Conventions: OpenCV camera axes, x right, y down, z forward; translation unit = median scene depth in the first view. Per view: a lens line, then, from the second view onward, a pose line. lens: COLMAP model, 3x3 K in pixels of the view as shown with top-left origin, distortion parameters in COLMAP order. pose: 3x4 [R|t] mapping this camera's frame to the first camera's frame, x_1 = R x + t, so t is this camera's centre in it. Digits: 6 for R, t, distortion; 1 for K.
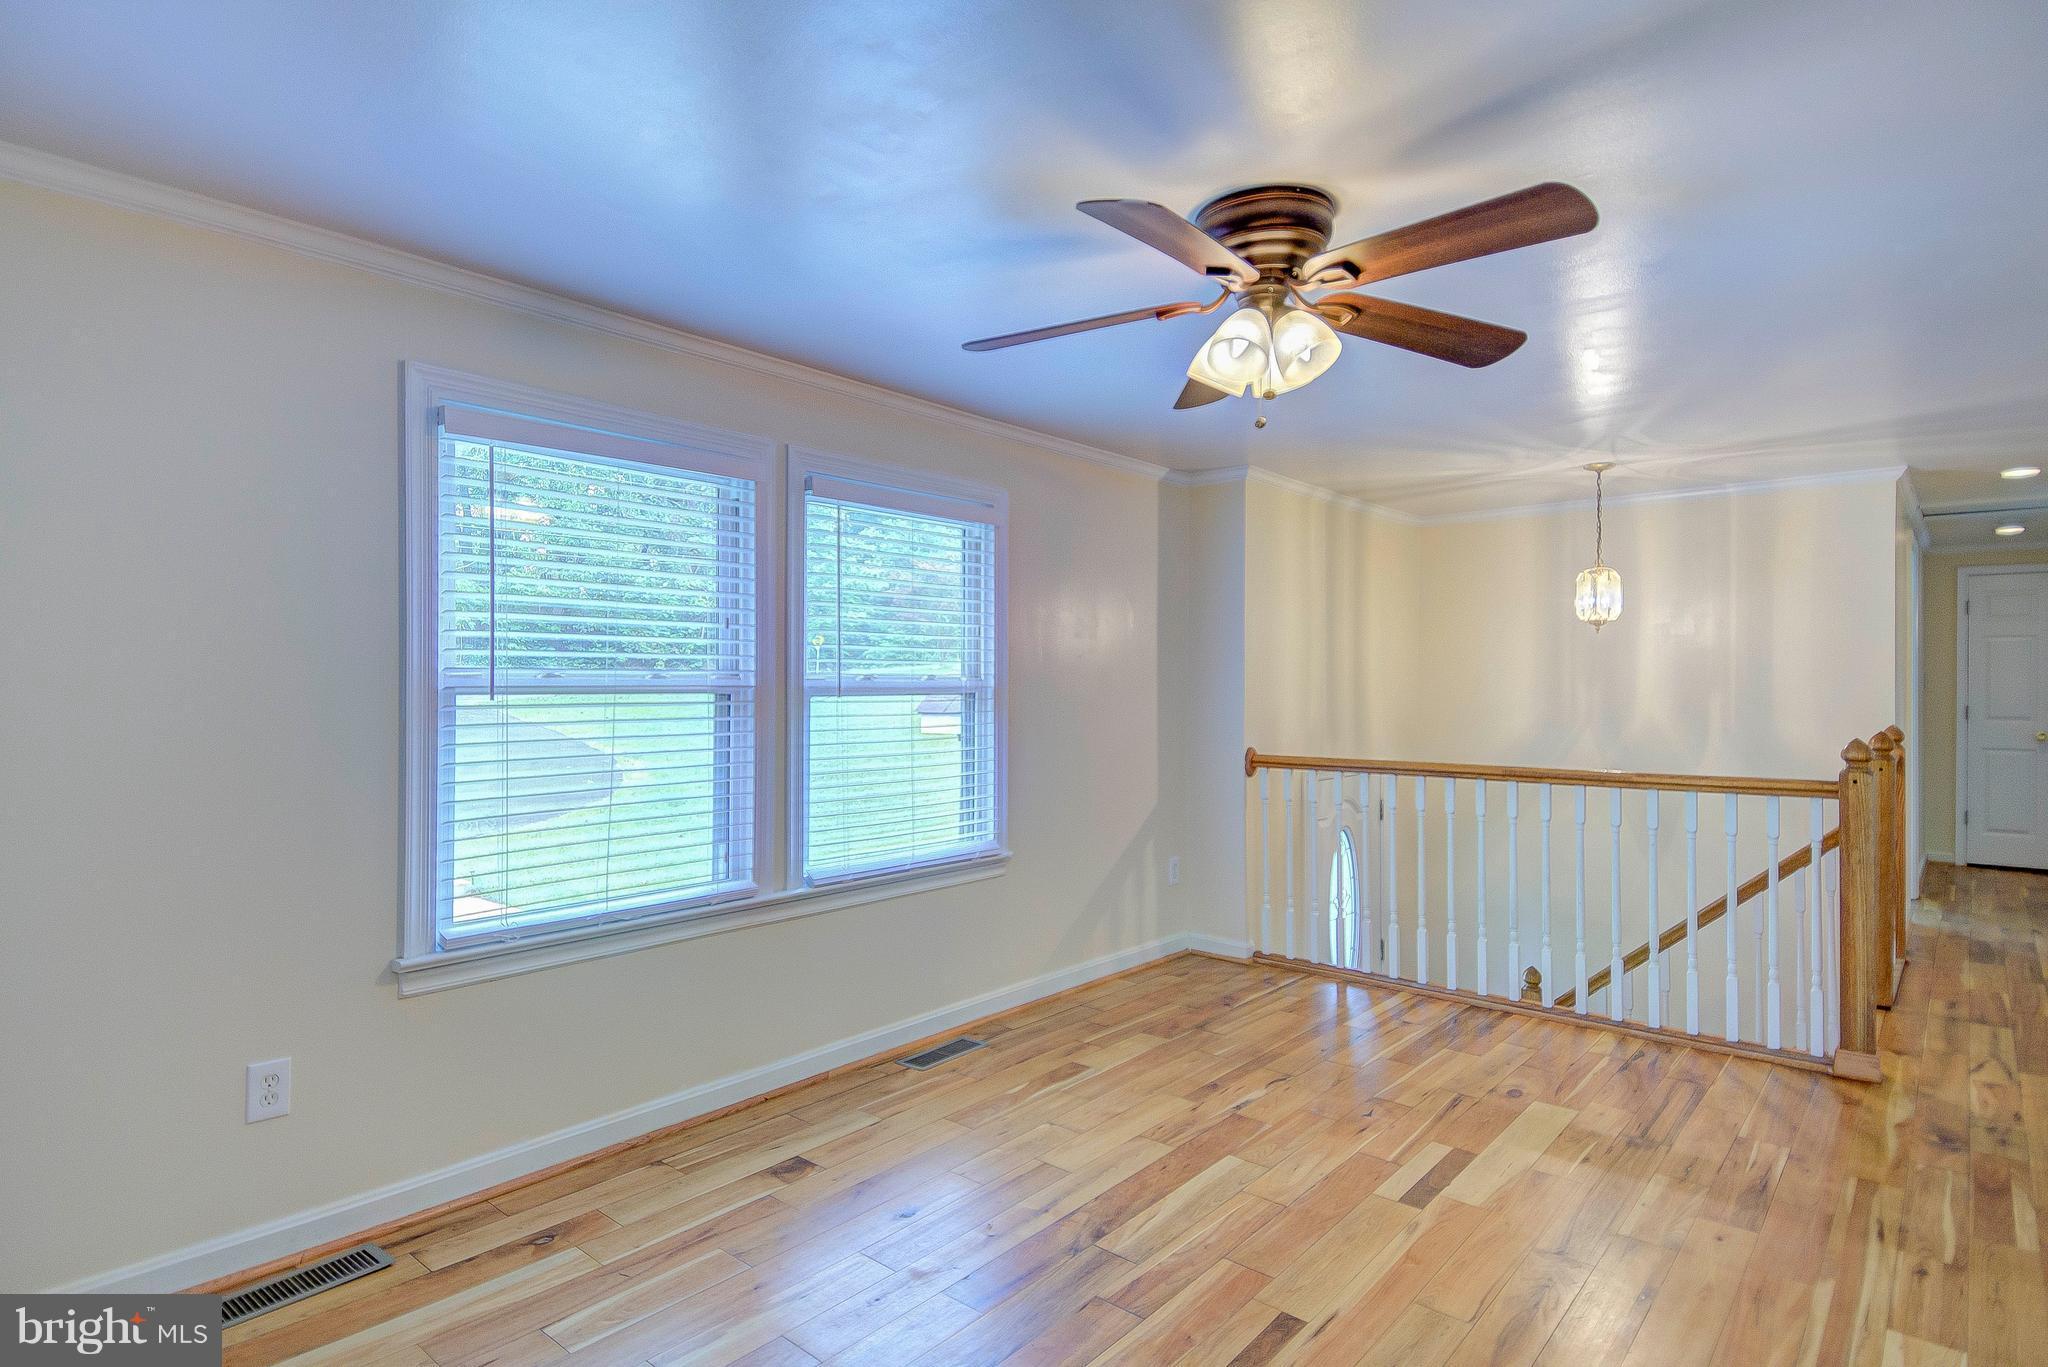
lens RADIAL K [[1044.5, 0, 1034.8], [0, 1044.5, 682.2], [0, 0, 1]] dist [0.014095, -0.006198]
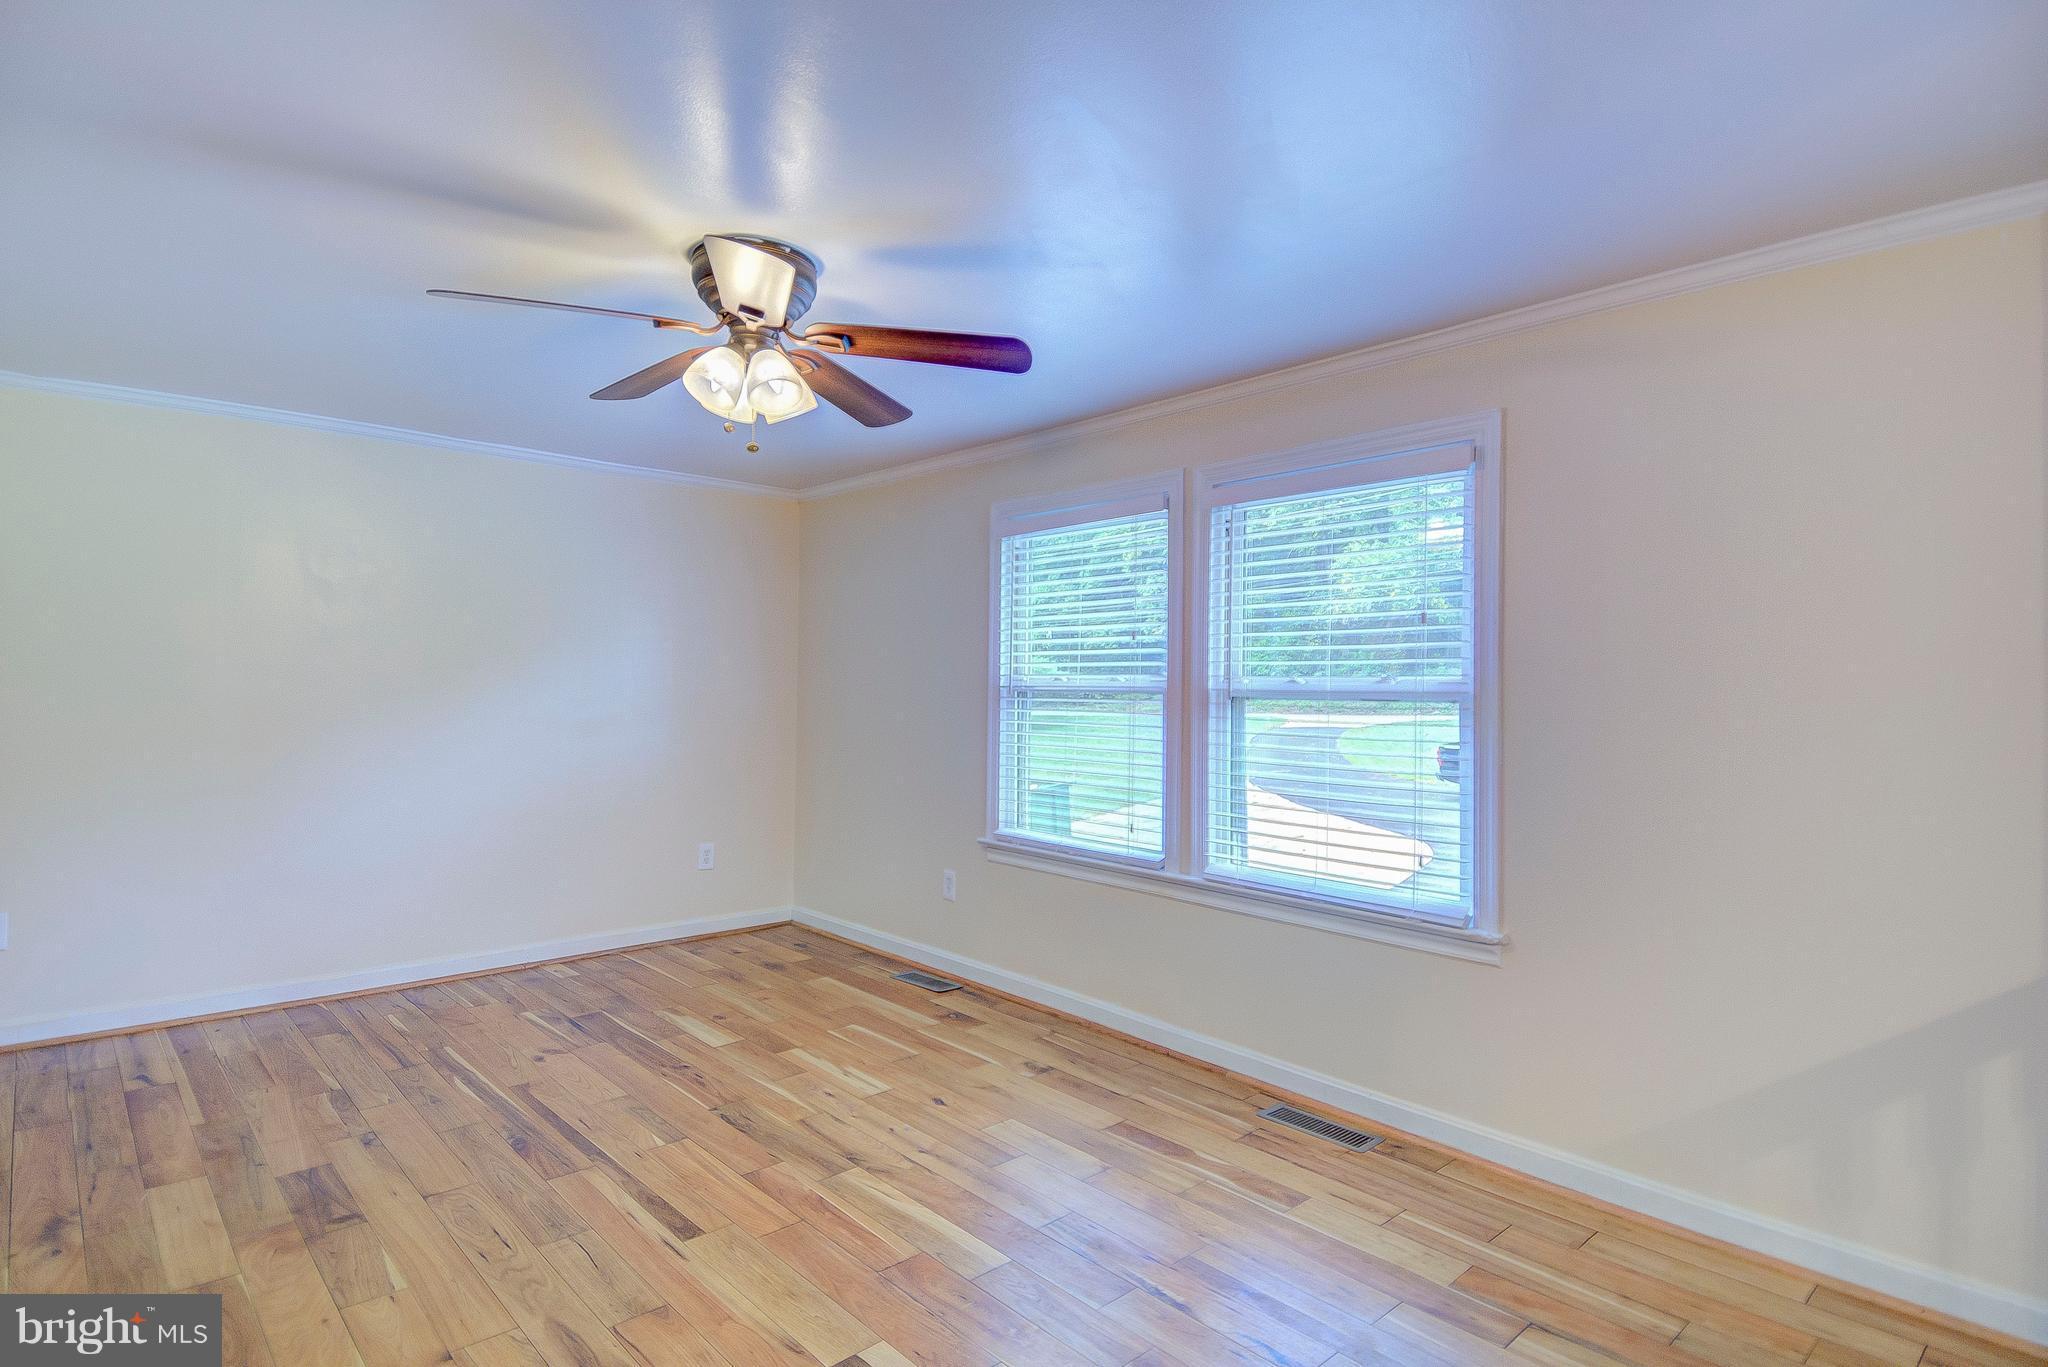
lens RADIAL K [[1044.5, 0, 1038.1], [0, 1044.5, 668.6], [0, 0, 1]] dist [0.014095, -0.006198]
pose [[-0.088014, -0.015035, -0.996006, 0.829581], [-0.016616, 0.999769, -0.013624, 0.000266], [0.995981, 0.015351, -0.088244, 0.895580]]
